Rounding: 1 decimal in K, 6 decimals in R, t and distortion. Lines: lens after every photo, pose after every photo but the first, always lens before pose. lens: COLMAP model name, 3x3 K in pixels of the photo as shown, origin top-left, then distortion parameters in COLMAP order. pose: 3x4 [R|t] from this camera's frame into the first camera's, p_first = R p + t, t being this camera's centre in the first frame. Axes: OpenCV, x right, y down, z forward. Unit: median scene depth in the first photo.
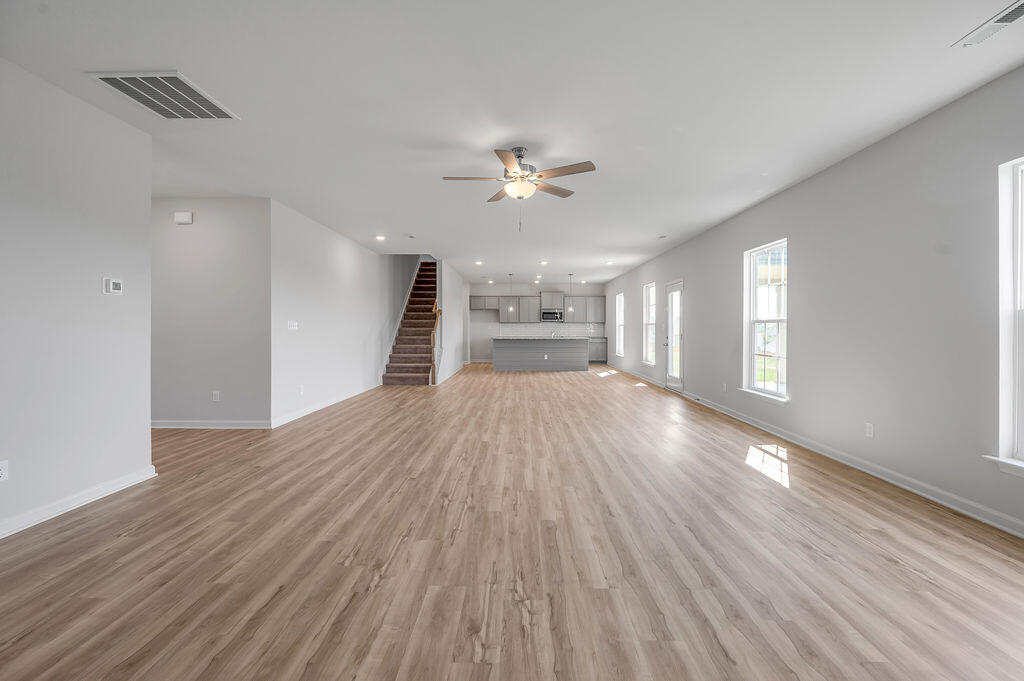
lens RADIAL K [[408.7, 0, 516.1], [0, 408.7, 331.2], [0, 0, 1]] dist [-0.001078, 0.000127]
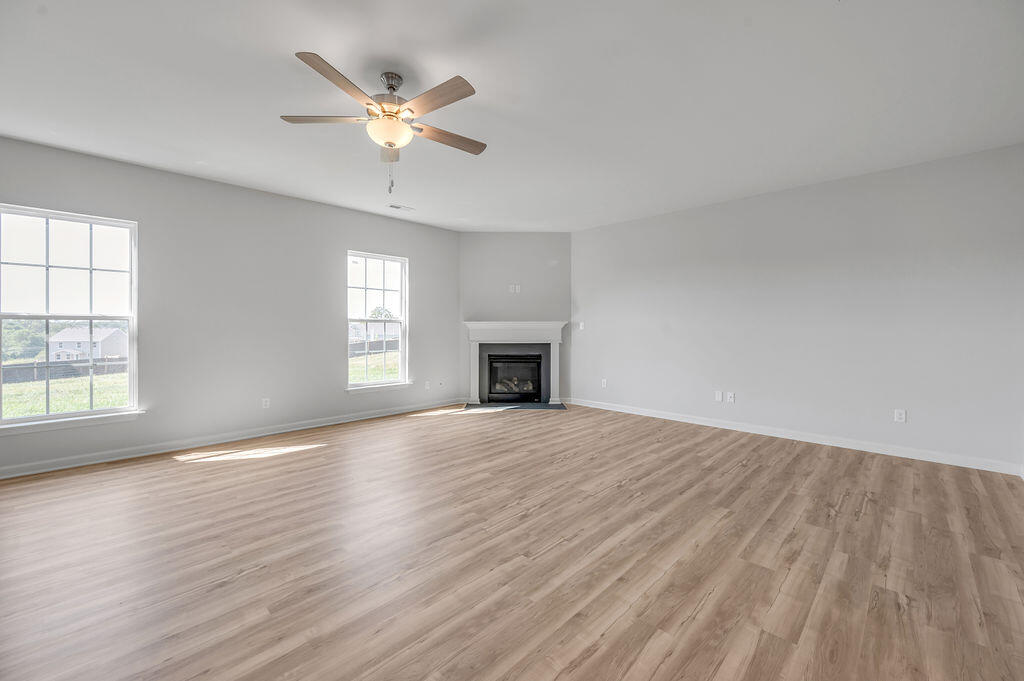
lens RADIAL K [[408.7, 0, 512.6], [0, 408.7, 324.2], [0, 0, 1]] dist [-0.001078, 0.000127]
pose [[-0.716534, 0.004248, 0.697539, -0.967481], [0.003704, 0.999991, -0.002285, -0.018679], [-0.697542, 0.000947, -0.716543, 2.058367]]
